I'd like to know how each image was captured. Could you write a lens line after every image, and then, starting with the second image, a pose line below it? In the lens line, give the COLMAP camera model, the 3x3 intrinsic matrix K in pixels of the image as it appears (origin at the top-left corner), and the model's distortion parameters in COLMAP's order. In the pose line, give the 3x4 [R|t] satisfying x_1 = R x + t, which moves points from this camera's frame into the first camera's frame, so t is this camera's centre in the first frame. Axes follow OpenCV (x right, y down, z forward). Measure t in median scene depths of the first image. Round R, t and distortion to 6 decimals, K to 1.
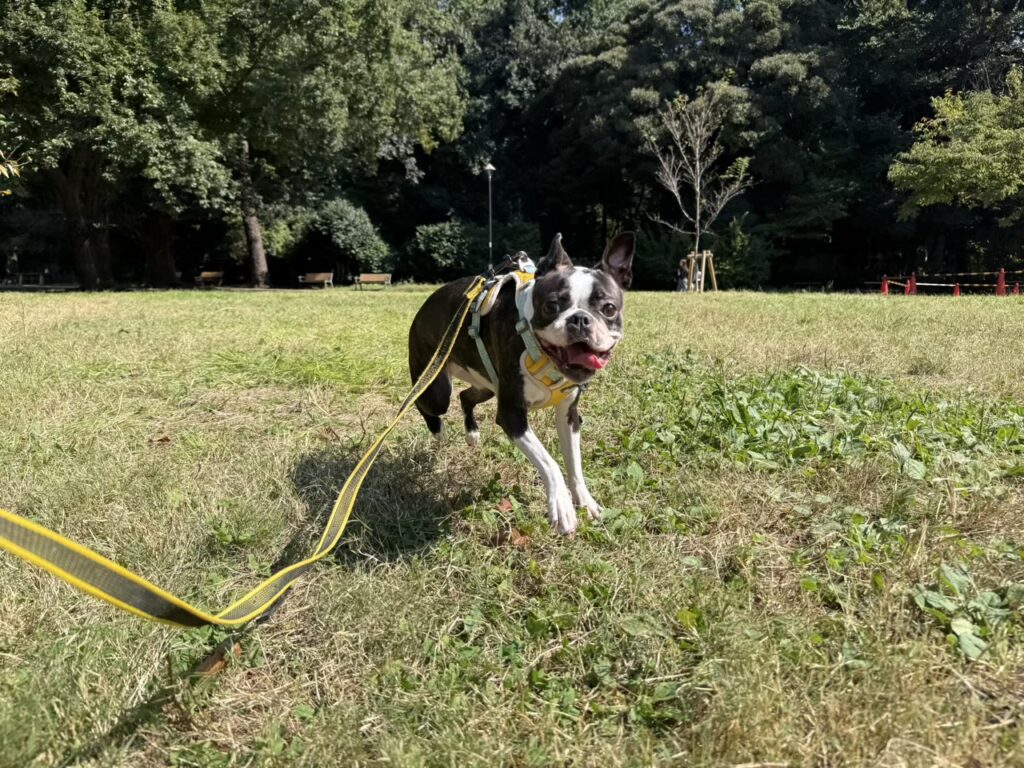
lens RADIAL K [[718.6, 0, 512.3], [0, 718.6, 384.8], [0, 0, 1]] dist [0.002674, -0.000355]
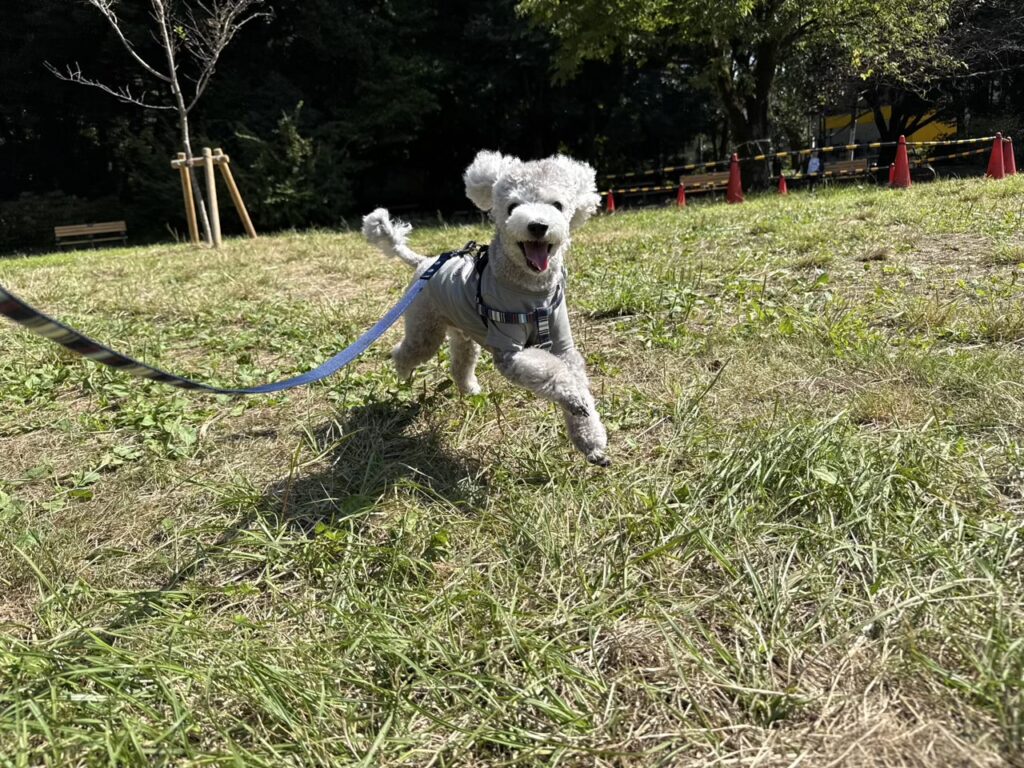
lens RADIAL K [[718.6, 0, 512.7], [0, 718.6, 383.1], [0, 0, 1]] dist [0.002674, -0.000355]
pose [[0.845277, -0.194619, 0.497625, 0.113007], [0.148085, 0.980154, 0.131793, -0.047795], [-0.513399, -0.037711, 0.857321, 0.328076]]
